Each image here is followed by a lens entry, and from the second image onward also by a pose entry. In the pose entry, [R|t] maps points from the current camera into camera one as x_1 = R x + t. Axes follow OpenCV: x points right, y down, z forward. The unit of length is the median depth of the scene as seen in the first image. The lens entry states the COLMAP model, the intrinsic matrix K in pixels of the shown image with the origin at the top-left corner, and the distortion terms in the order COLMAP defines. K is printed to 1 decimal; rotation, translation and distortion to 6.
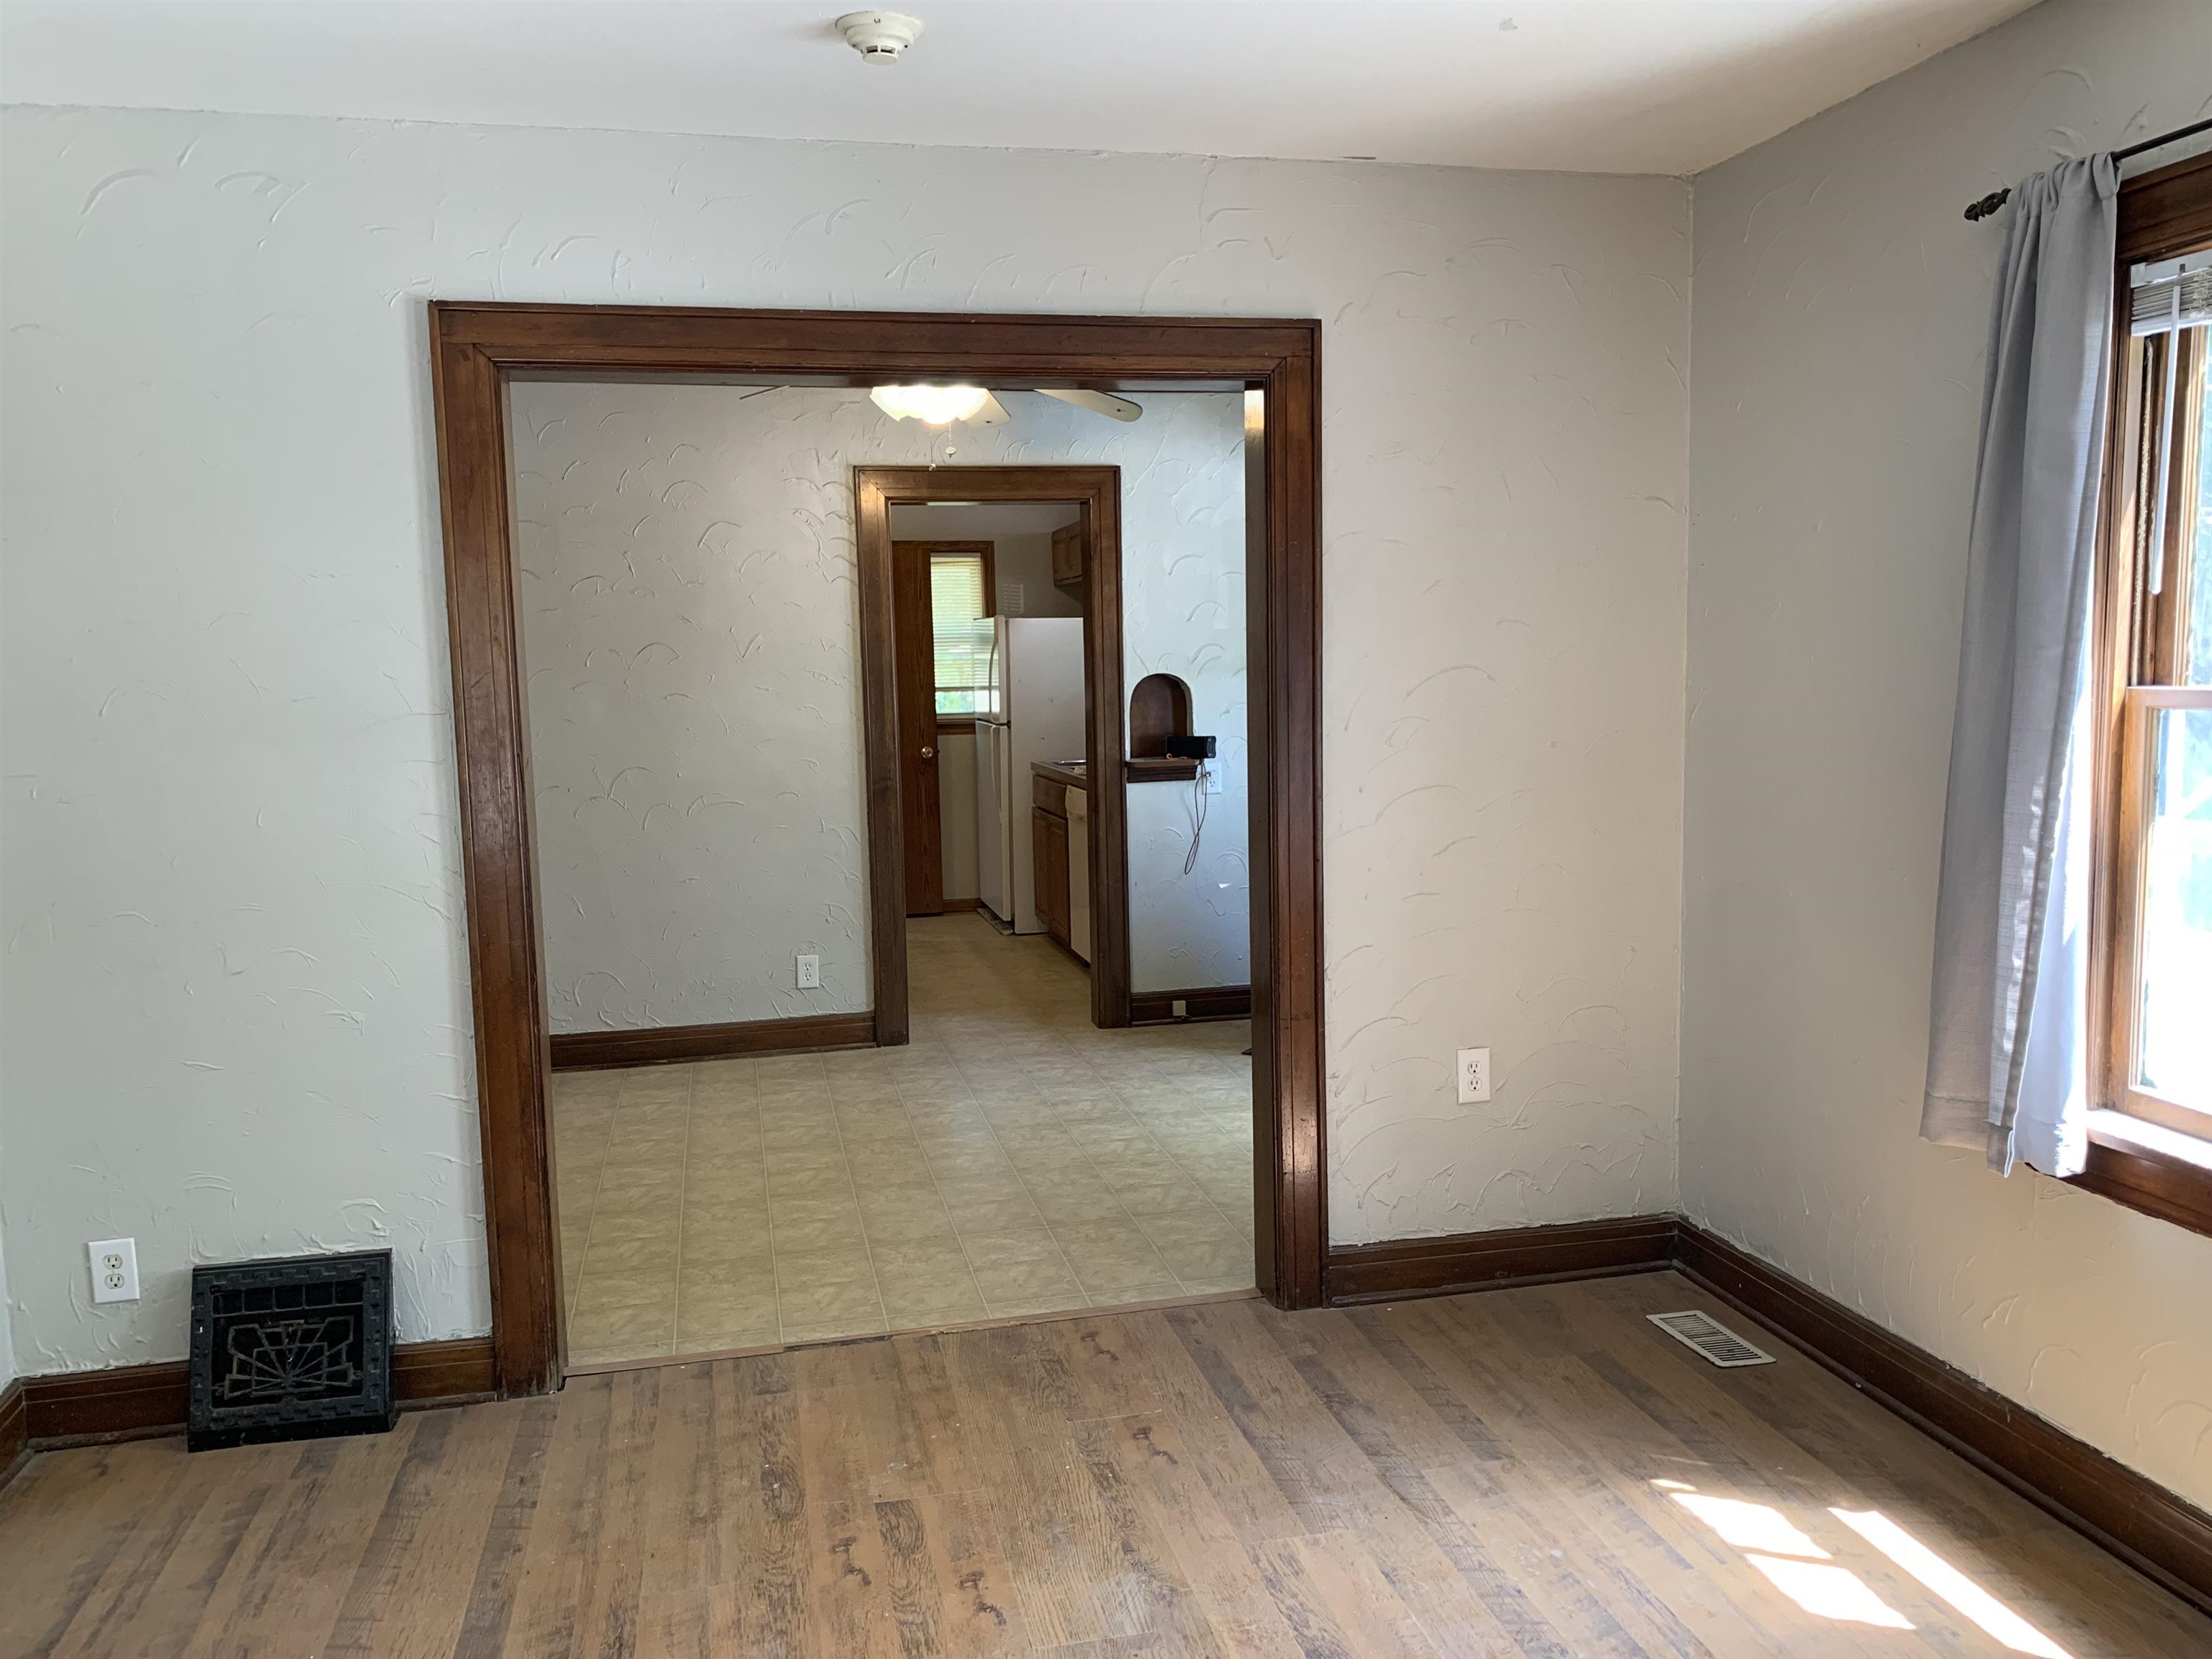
lens RADIAL K [[1690.7, 0, 1104.5], [0, 1690.7, 825.9], [0, 0, 1]] dist [0.052053, -0.074475]
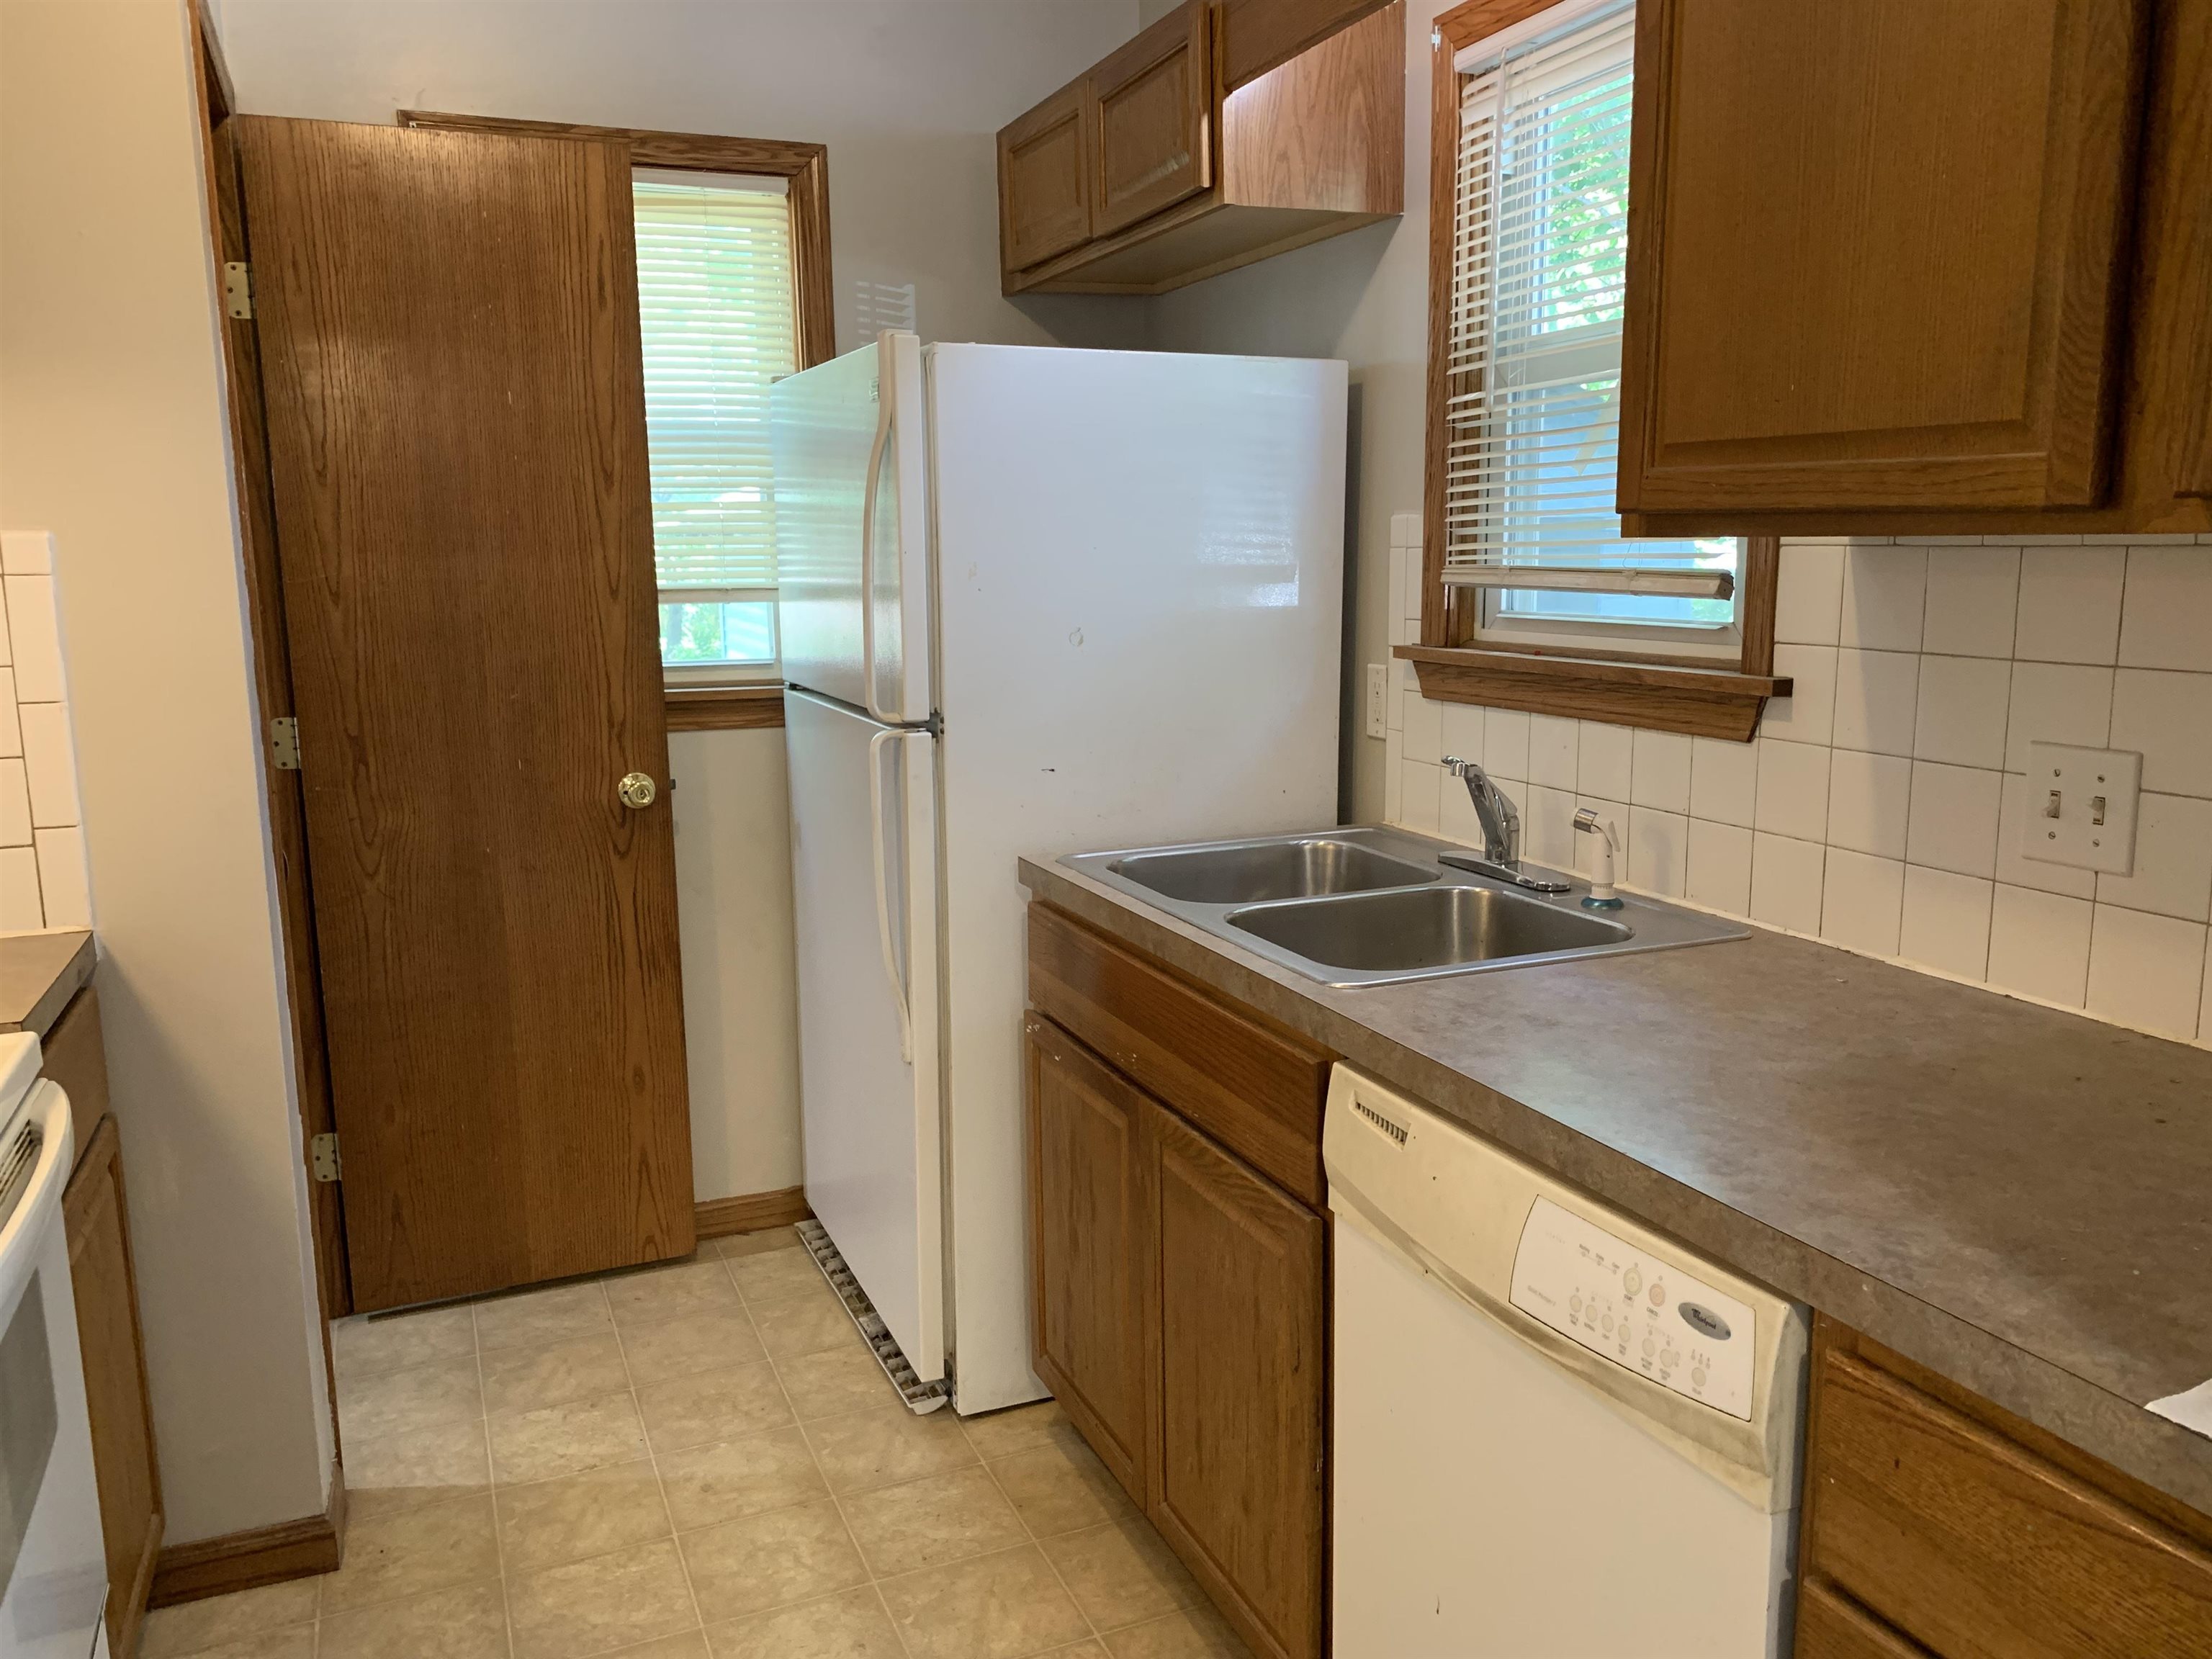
lens RADIAL K [[1690.7, 0, 1108.0], [0, 1690.7, 831.9], [0, 0, 1]] dist [0.052053, -0.074475]
pose [[0.985234, -0.019631, 0.170085, -0.071336], [0.009150, 0.998023, 0.062186, -0.054768], [-0.170969, -0.059711, 0.983465, 0.664122]]
